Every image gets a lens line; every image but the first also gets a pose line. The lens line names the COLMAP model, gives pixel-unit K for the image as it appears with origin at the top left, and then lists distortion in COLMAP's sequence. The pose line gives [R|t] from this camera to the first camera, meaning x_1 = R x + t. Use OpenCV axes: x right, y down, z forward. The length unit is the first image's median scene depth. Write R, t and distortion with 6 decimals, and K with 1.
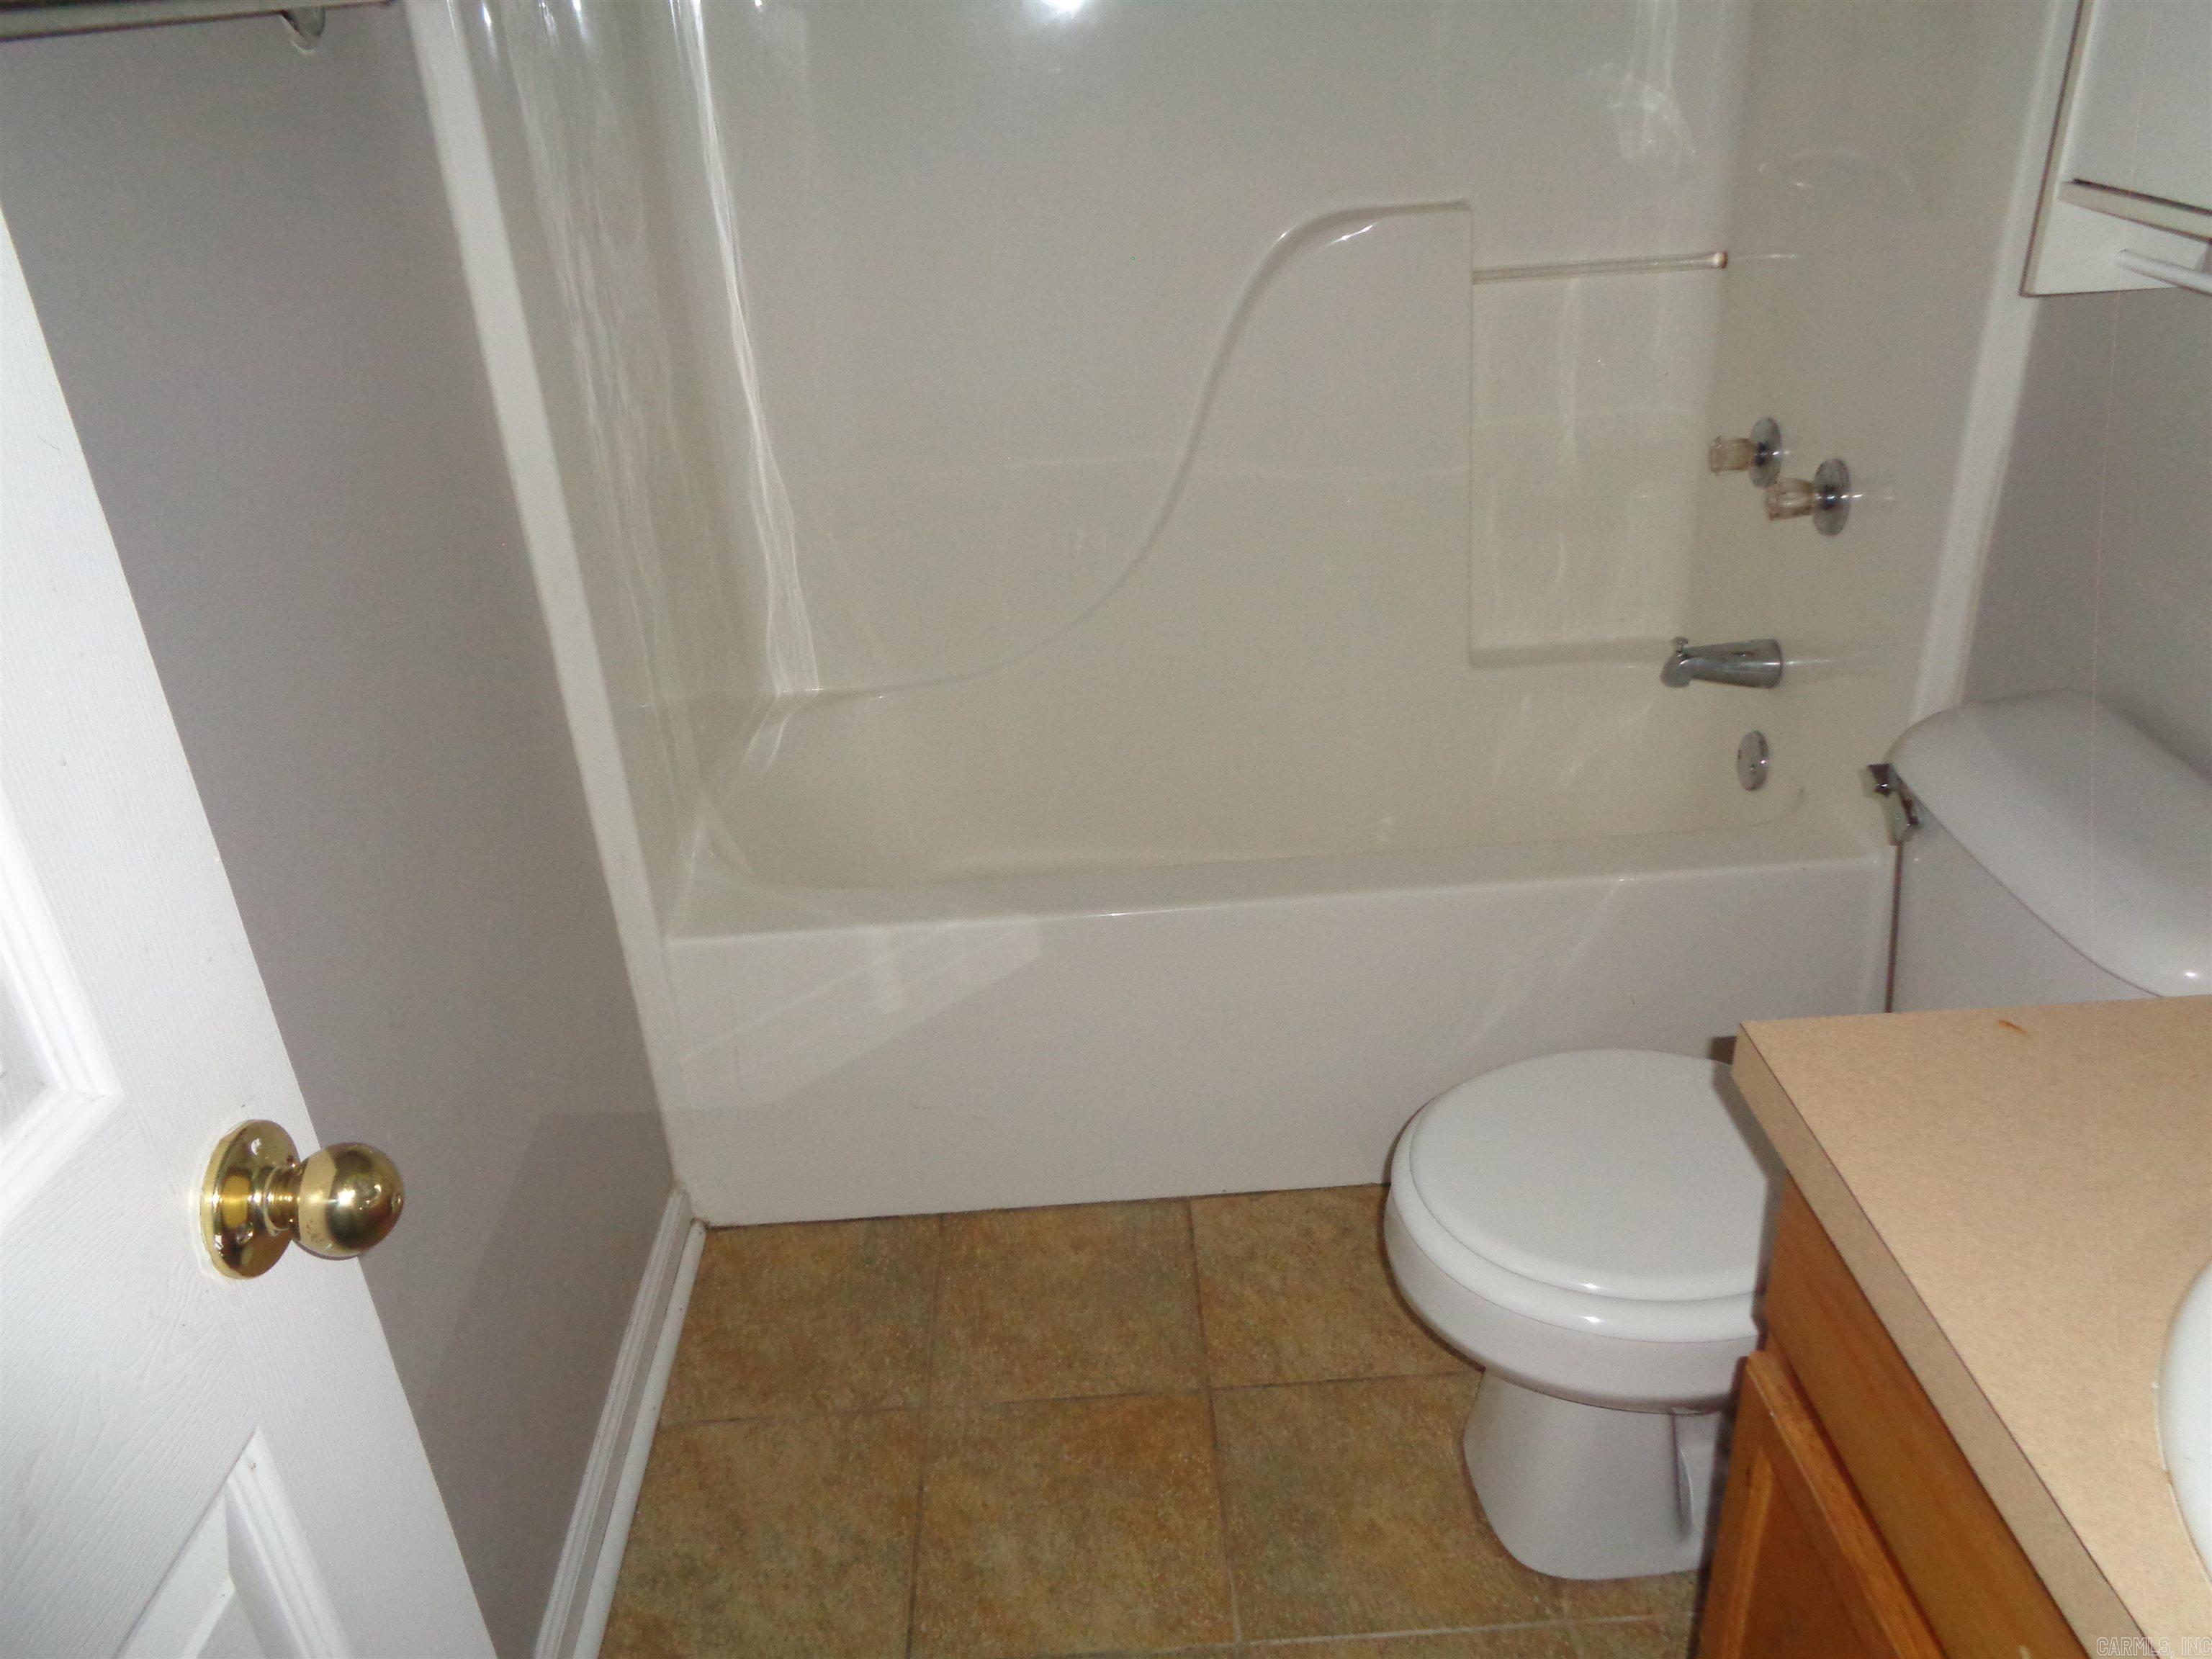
lens RADIAL K [[1646.2, 0, 1095.0], [0, 1646.2, 824.1], [0, 0, 1]] dist [-0.022926, 0.014388]
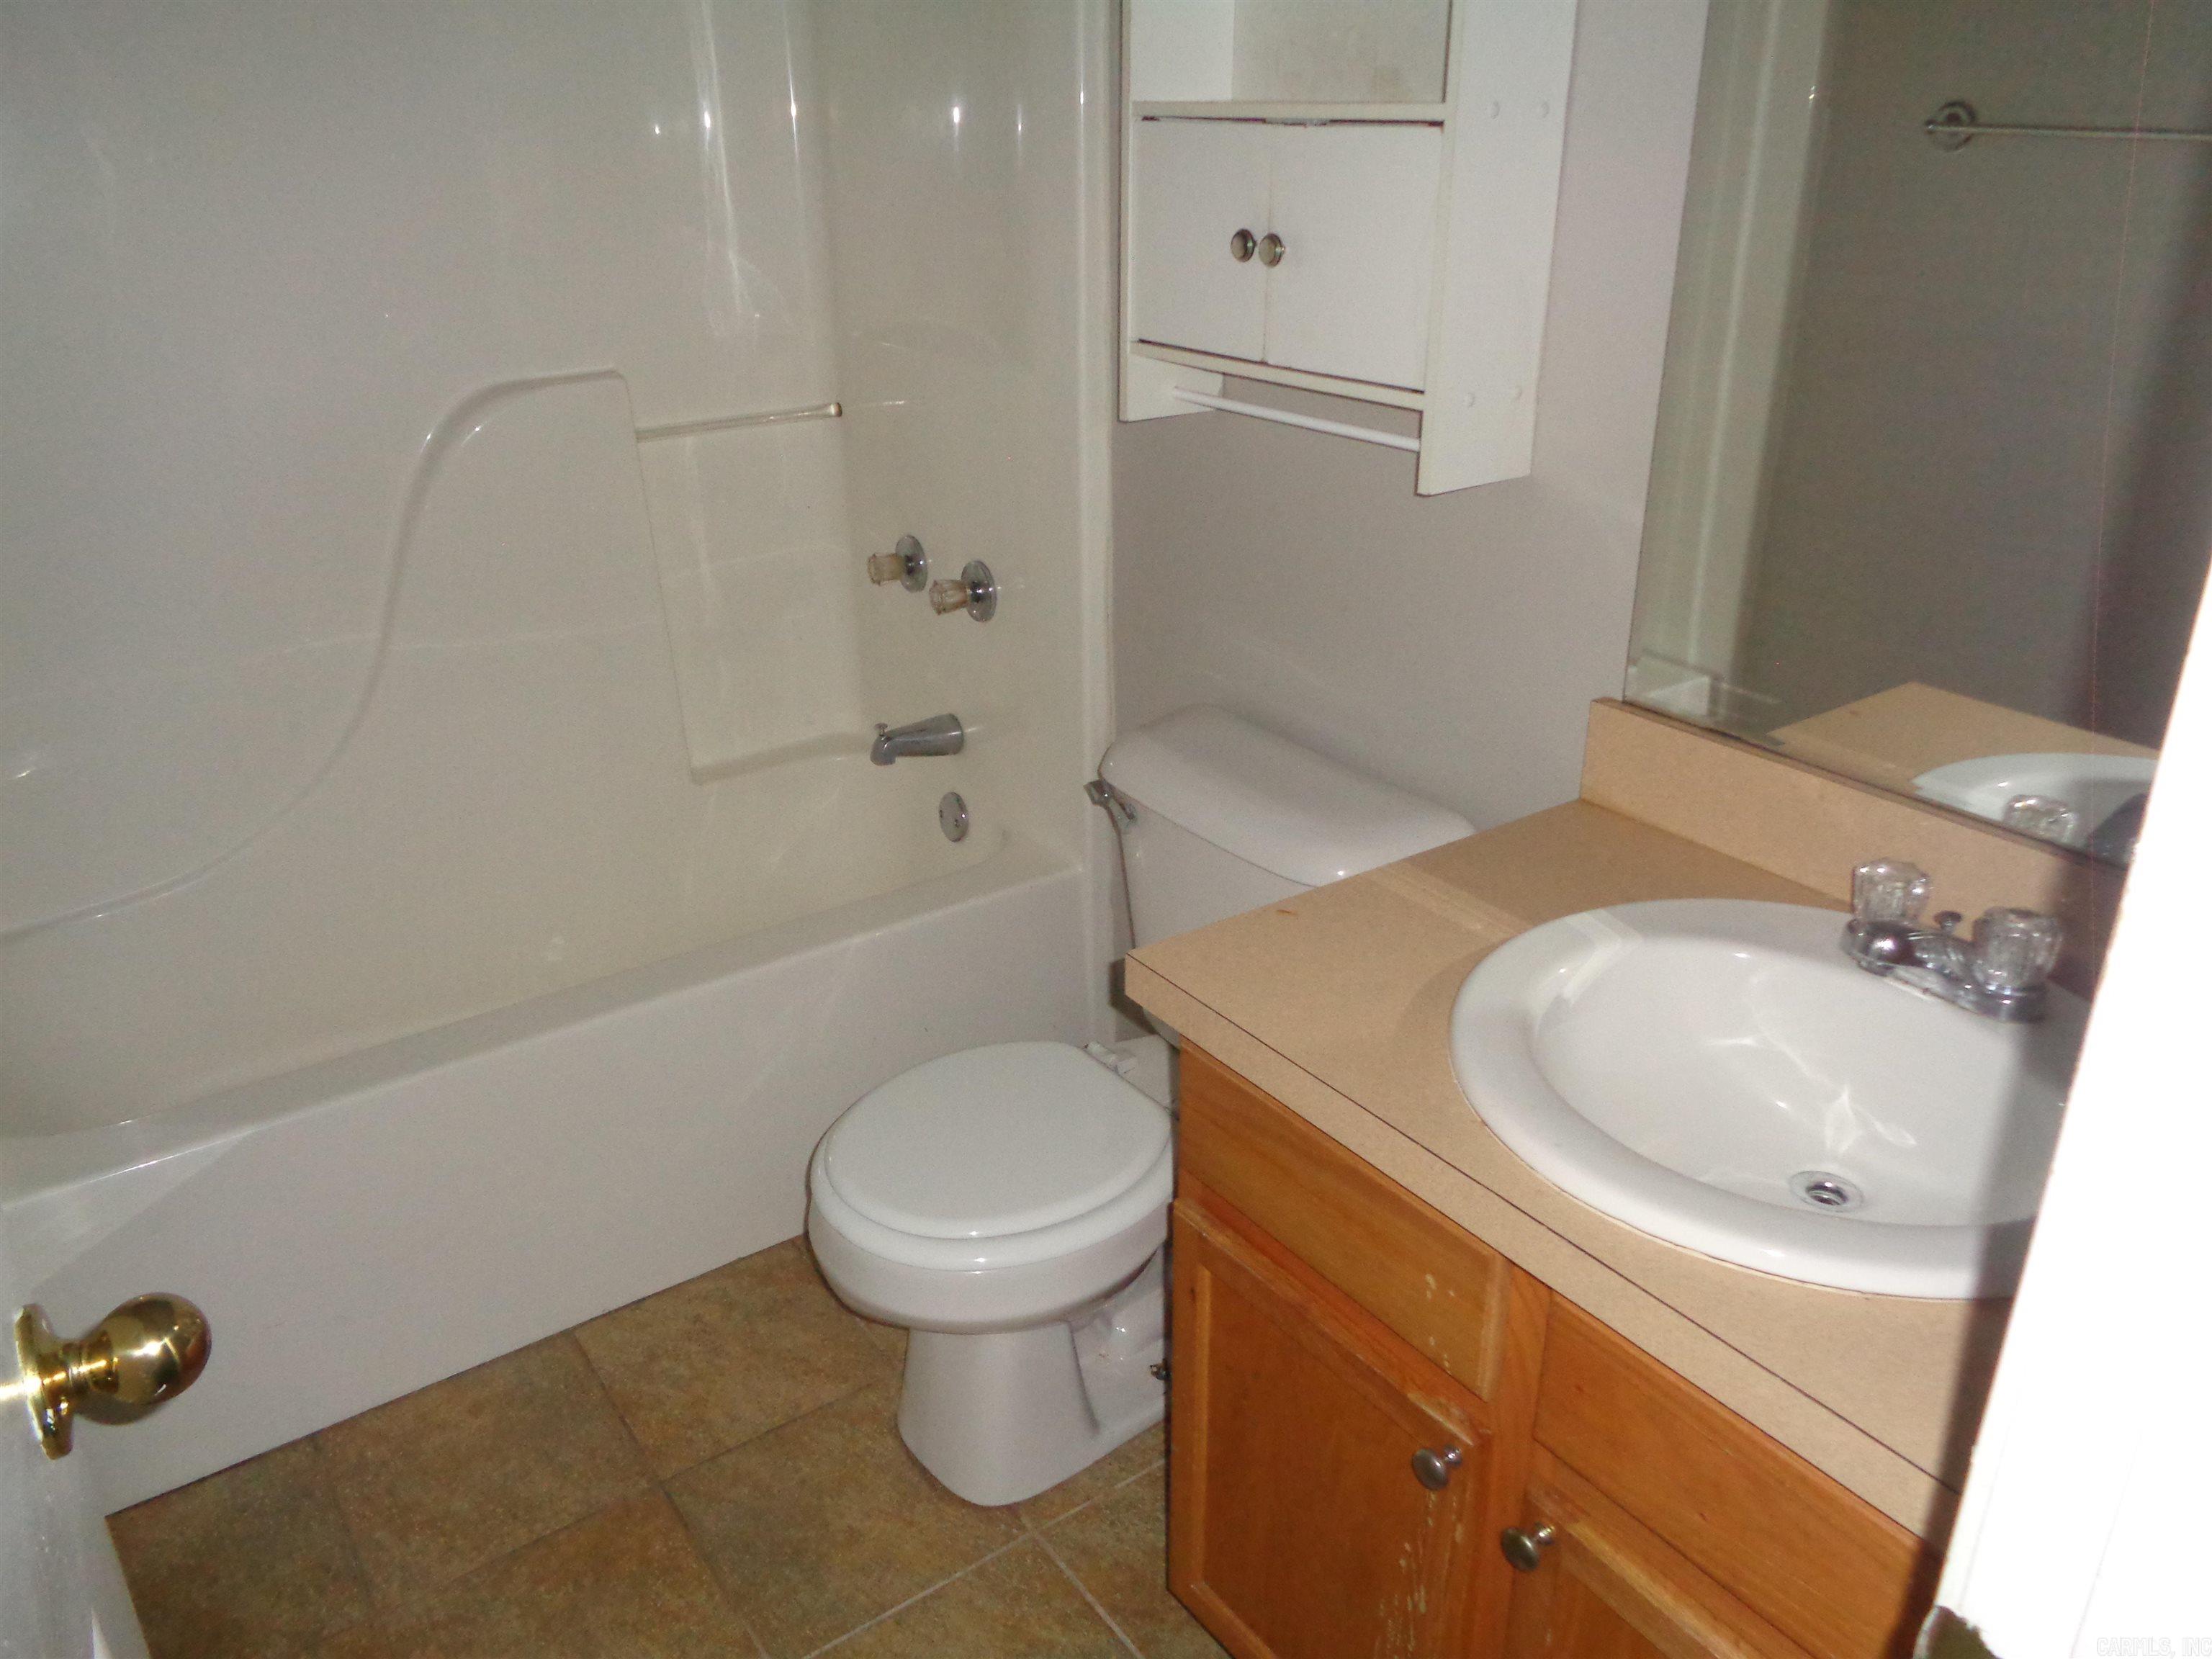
lens RADIAL K [[1646.2, 0, 1099.7], [0, 1646.2, 834.1], [0, 0, 1]] dist [-0.022926, 0.014388]
pose [[0.834773, -0.183126, 0.519248, -0.152544], [0.225610, 0.974029, -0.019189, 0.023358], [-0.502249, 0.133166, 0.854408, -0.081351]]
